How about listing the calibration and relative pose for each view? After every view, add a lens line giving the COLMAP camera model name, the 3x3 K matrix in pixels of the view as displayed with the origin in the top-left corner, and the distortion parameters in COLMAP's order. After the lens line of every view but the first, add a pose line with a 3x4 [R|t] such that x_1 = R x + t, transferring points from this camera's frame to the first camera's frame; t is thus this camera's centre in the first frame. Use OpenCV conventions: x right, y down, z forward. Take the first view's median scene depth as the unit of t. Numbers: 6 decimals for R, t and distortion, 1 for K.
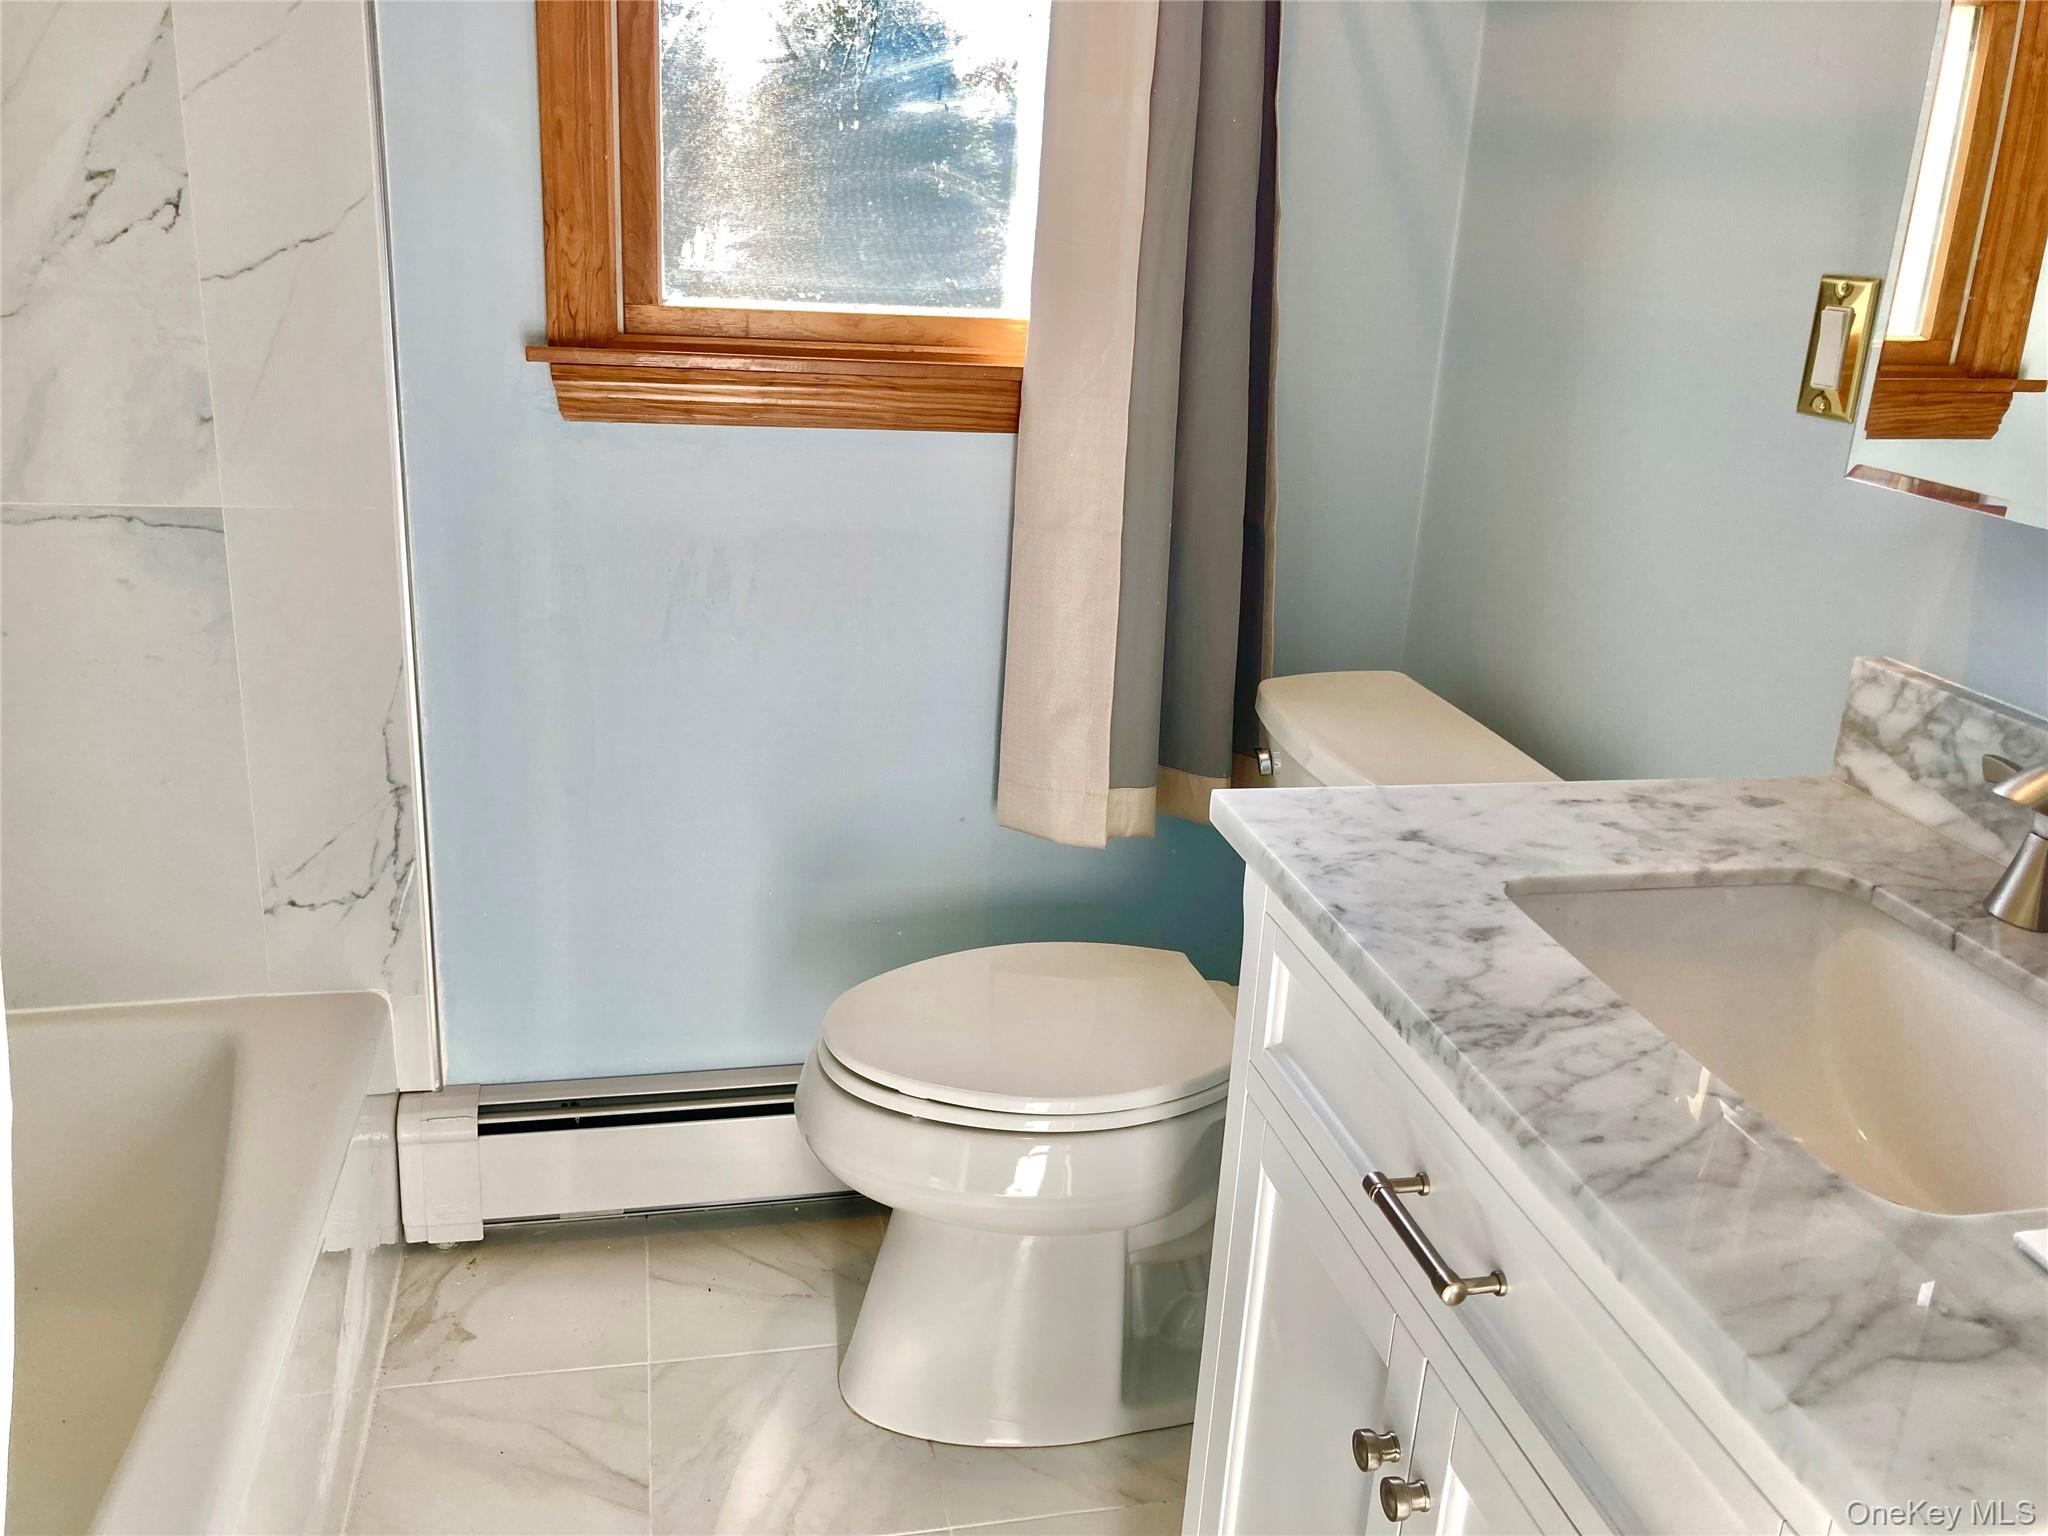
lens RADIAL K [[1674.2, 0, 1024.5], [0, 1674.2, 759.0], [0, 0, 1]] dist [0.042064, -0.034527]
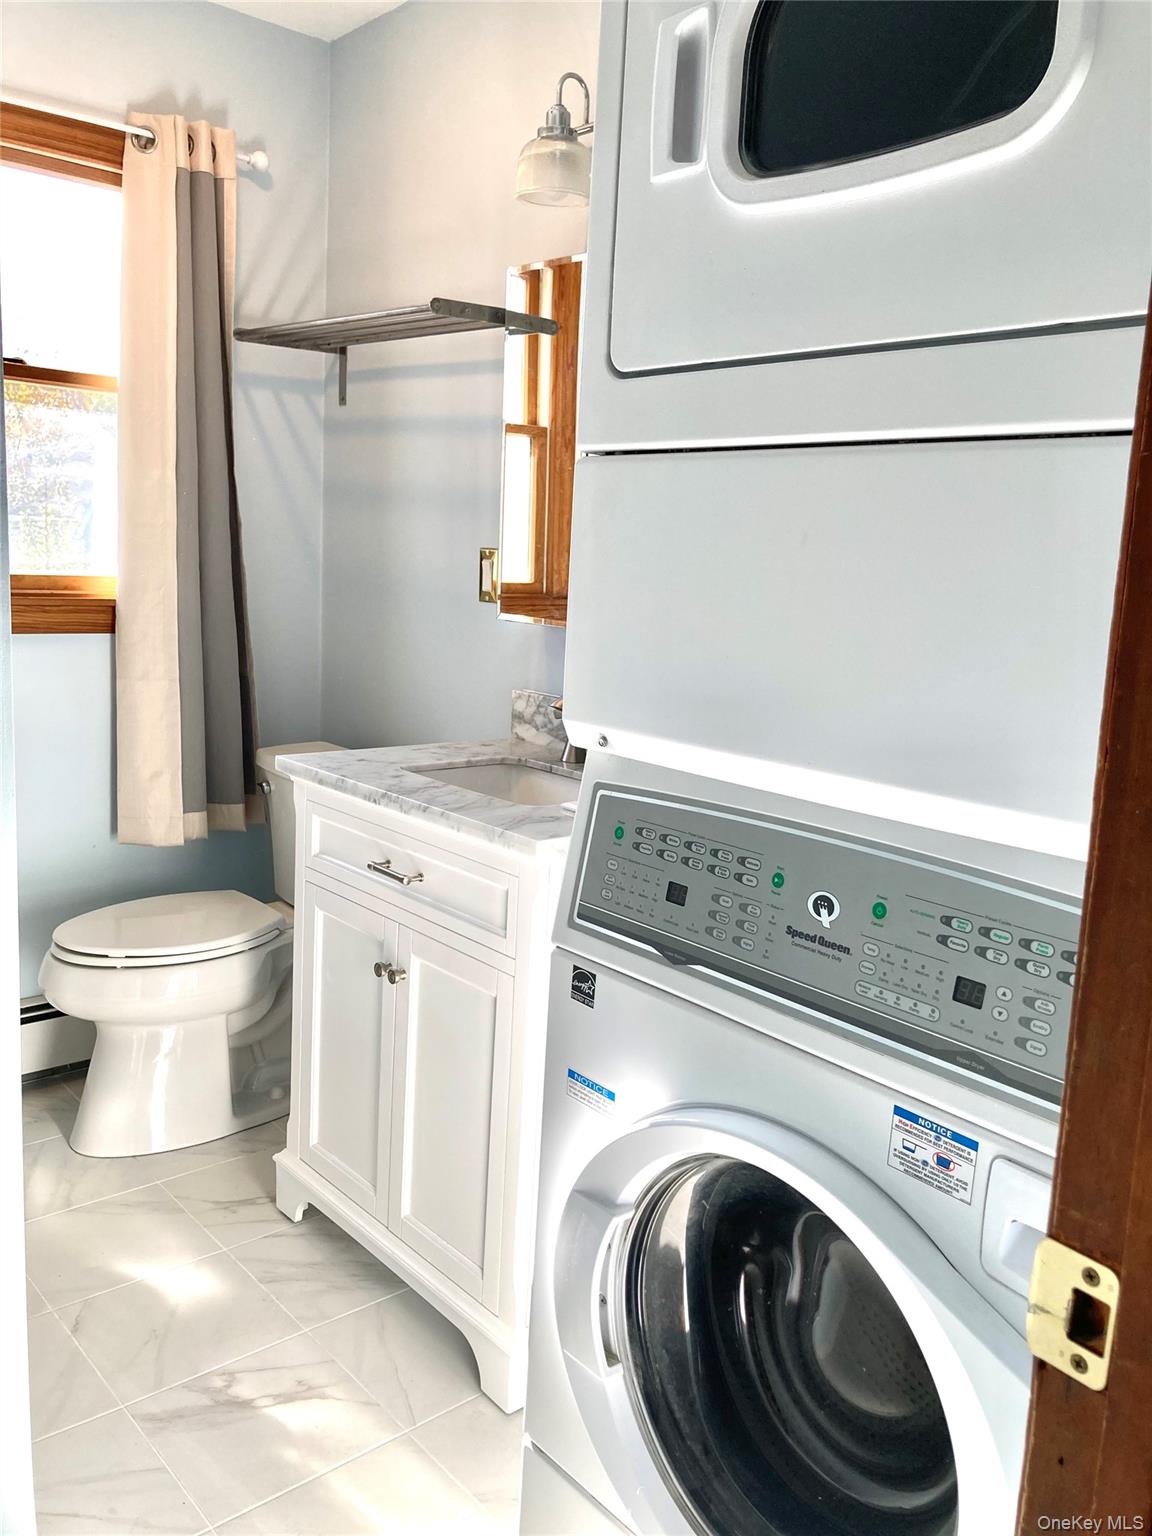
lens RADIAL K [[1255.7, 0, 575.0], [0, 1255.7, 767.1], [0, 0, 1]] dist [0.042064, -0.034527]
pose [[0.884963, -0.086686, 0.457521, -0.310611], [0.144927, 0.984996, -0.093700, 0.247650], [-0.442534, 0.149228, 0.884248, -0.719818]]
